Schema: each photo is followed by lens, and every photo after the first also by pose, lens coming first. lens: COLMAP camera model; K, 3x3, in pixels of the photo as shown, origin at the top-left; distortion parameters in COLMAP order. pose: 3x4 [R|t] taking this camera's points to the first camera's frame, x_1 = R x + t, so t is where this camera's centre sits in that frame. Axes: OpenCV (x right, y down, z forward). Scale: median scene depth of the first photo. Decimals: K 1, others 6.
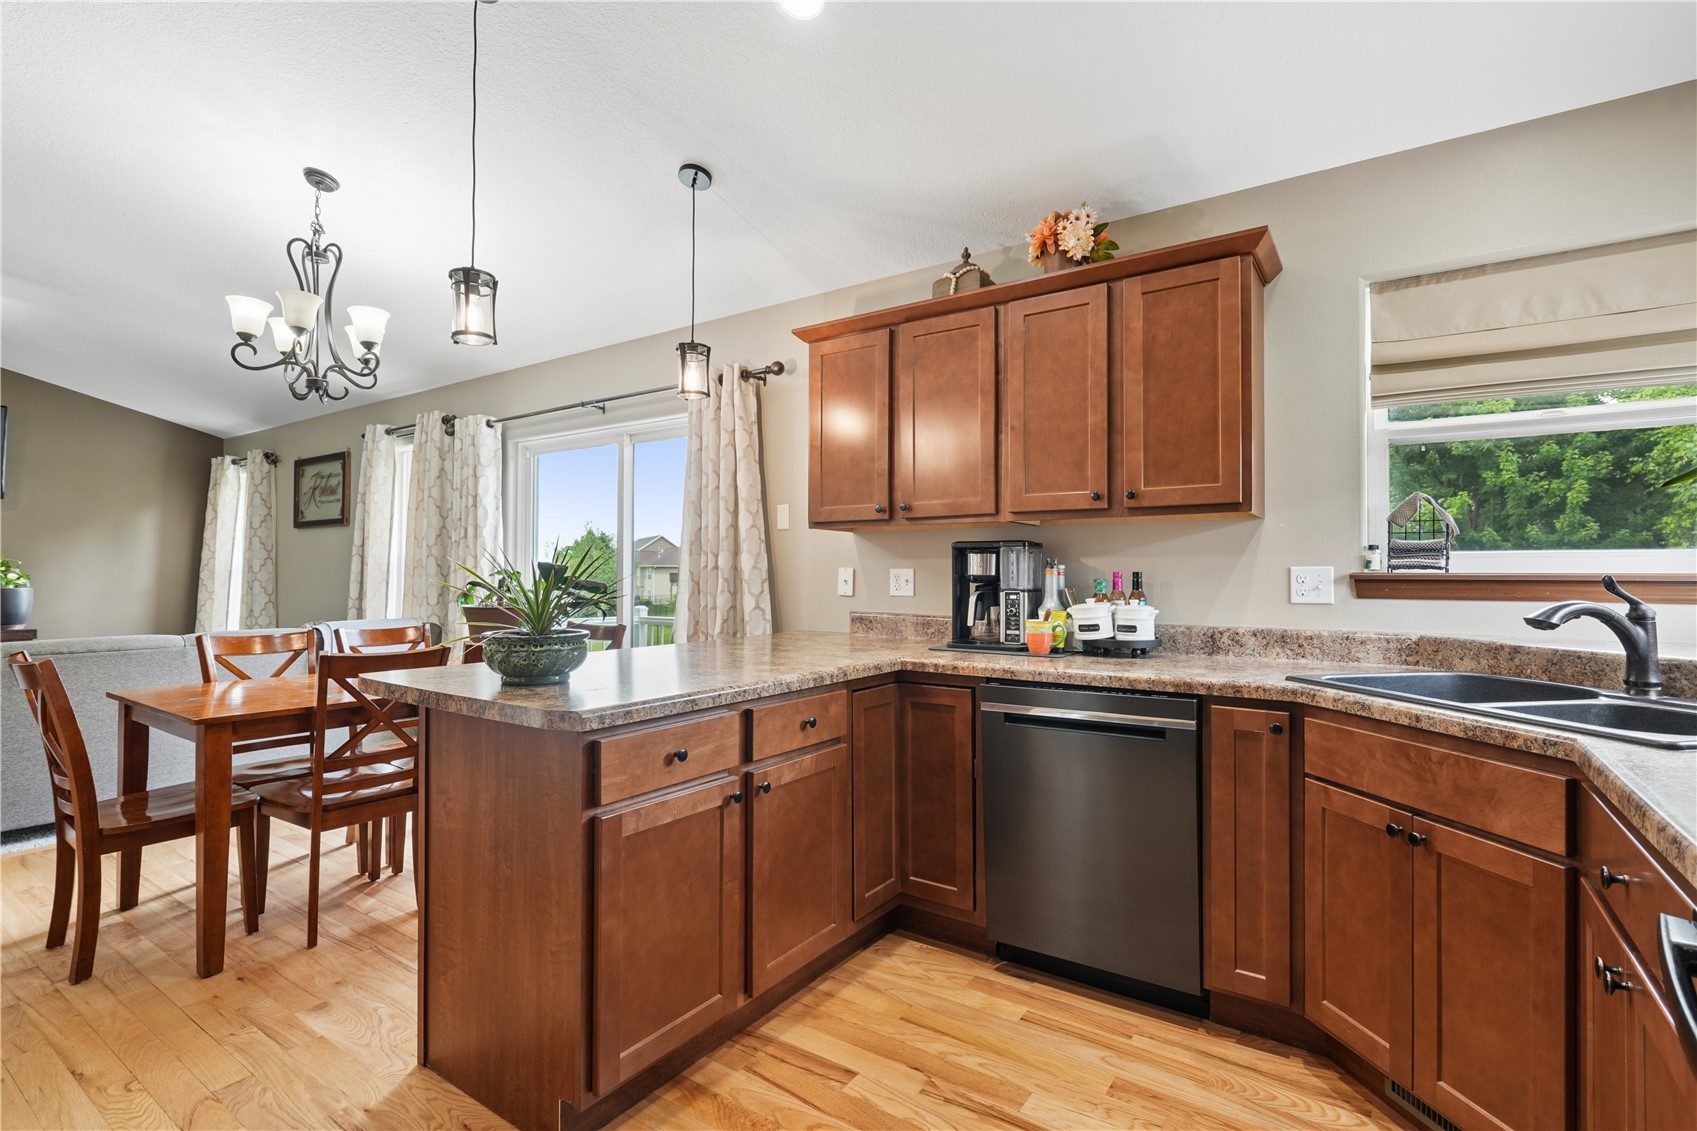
lens RADIAL K [[797.6, 0, 848.5], [0, 797.6, 565.5], [0, 0, 1]] dist [-0.005147, -0.000420]
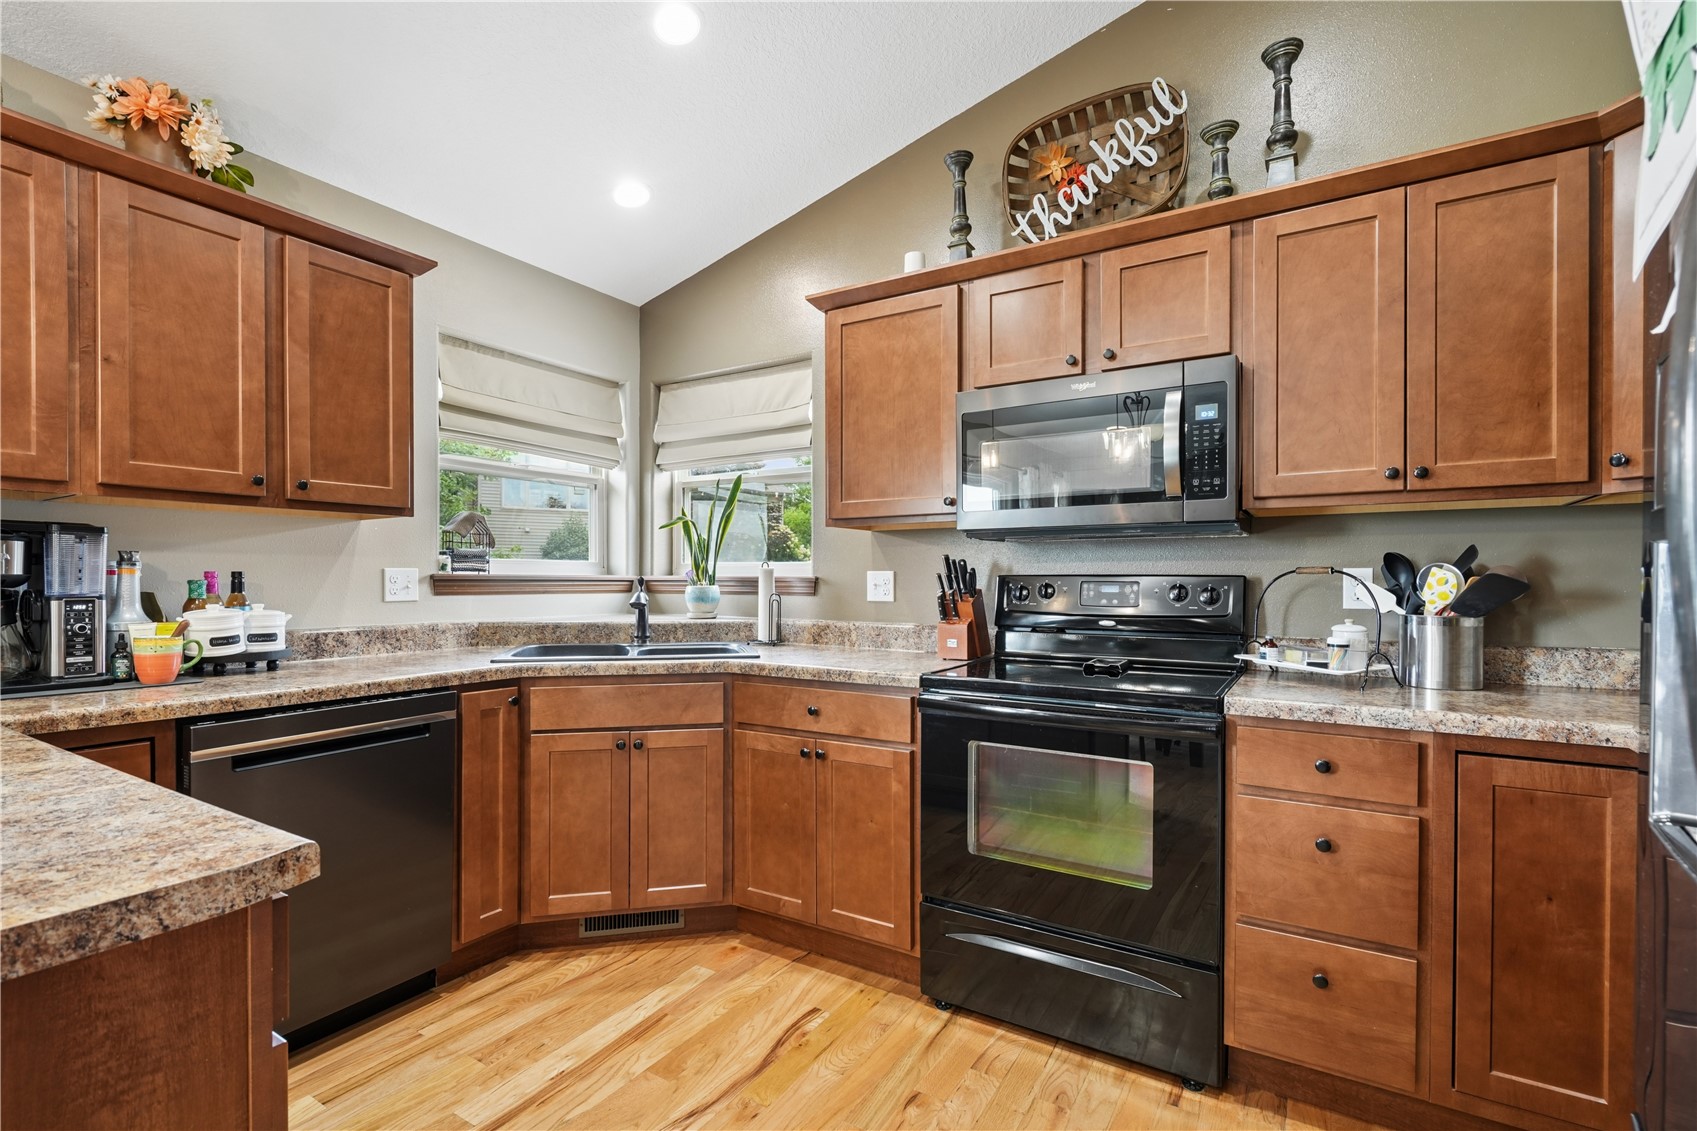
lens RADIAL K [[774.9, 0, 847.2], [0, 774.9, 587.0], [0, 0, 1]] dist [-0.001021, 0.000136]
pose [[-0.045735, -0.012558, 0.998875, -0.548779], [-0.014956, 0.999818, 0.011885, 0.005677], [-0.998842, -0.014396, -0.045914, 0.438727]]
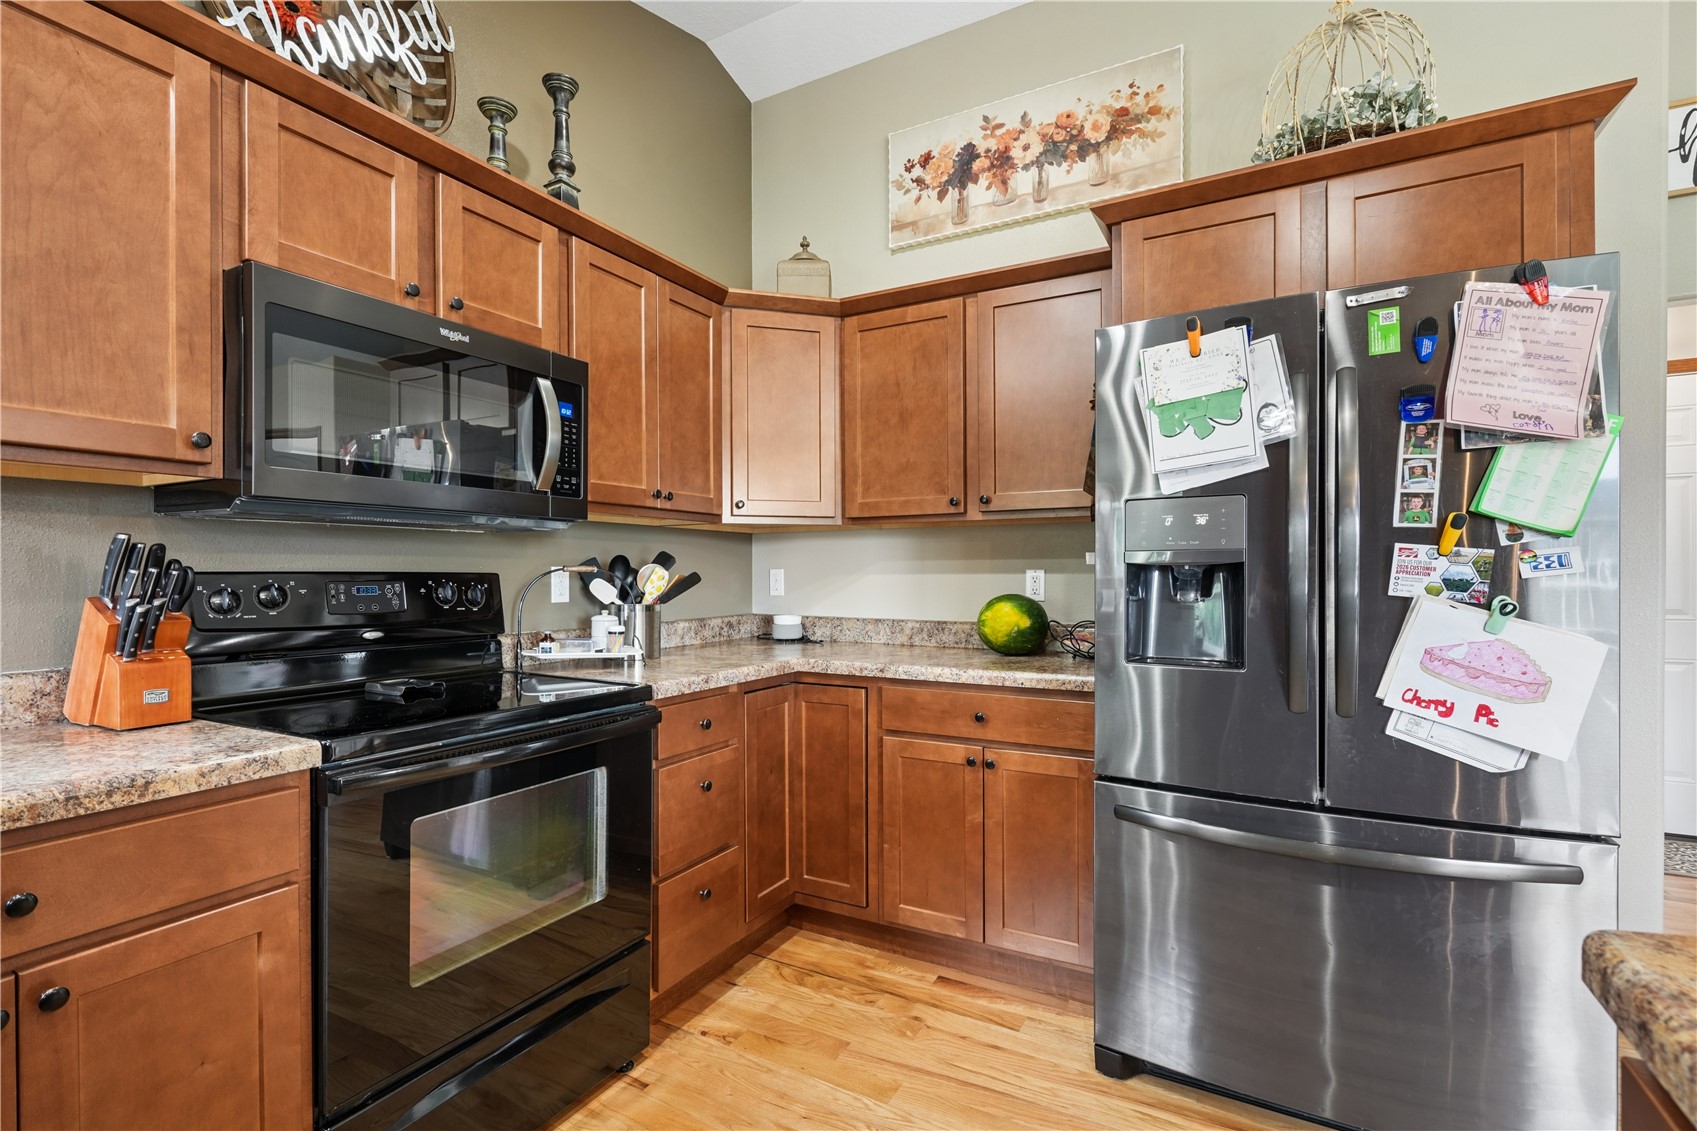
lens RADIAL K [[783.3, 0, 848.4], [0, 783.3, 571.3], [0, 0, 1]] dist [-0.000404, 0.000081]
pose [[-0.995551, -0.004362, -0.094125, 0.037351], [-0.002970, 0.999884, -0.014929, 0.006987], [0.094179, -0.014583, -0.995448, 0.875355]]
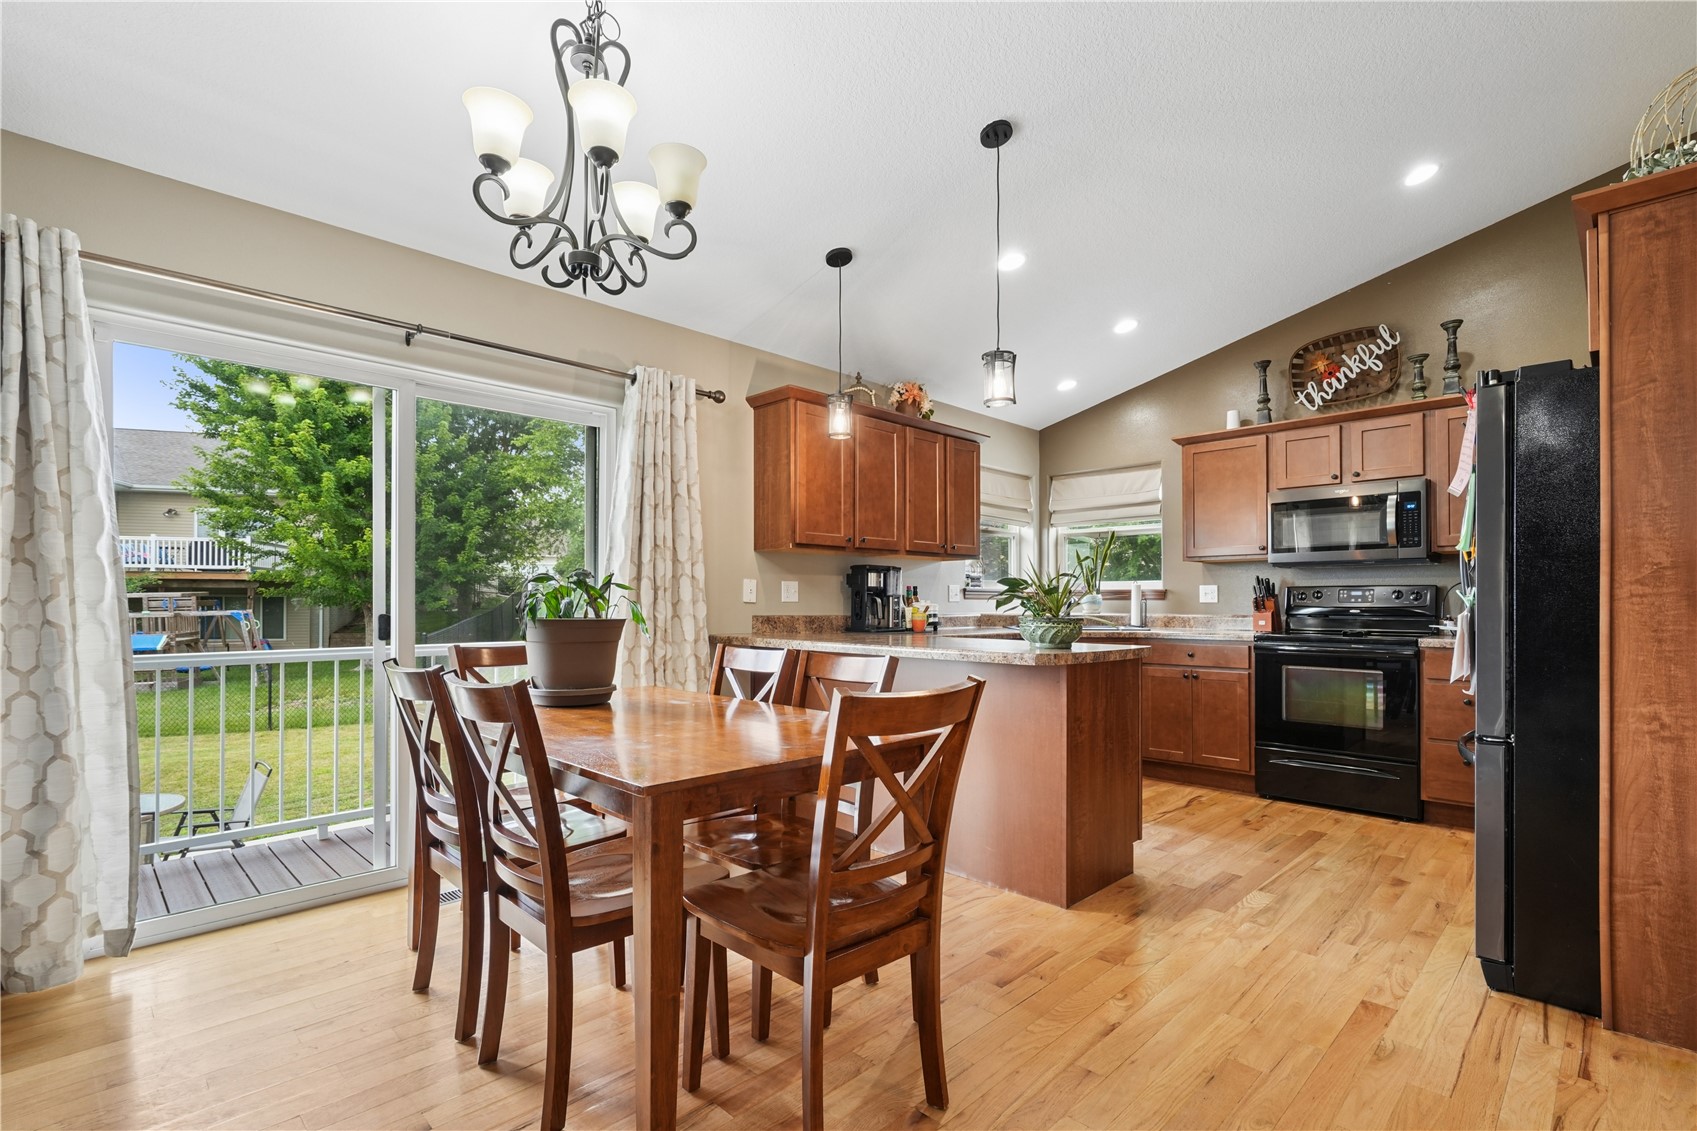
lens RADIAL K [[781.9, 0, 852.7], [0, 781.9, 596.0], [0, 0, 1]] dist [0.002291, 0.000190]
pose [[0.178371, 0.005302, 0.983949, -1.649188], [-0.012789, 0.999914, -0.003070, 0.043144], [-0.983880, -0.012036, 0.178423, 0.916976]]
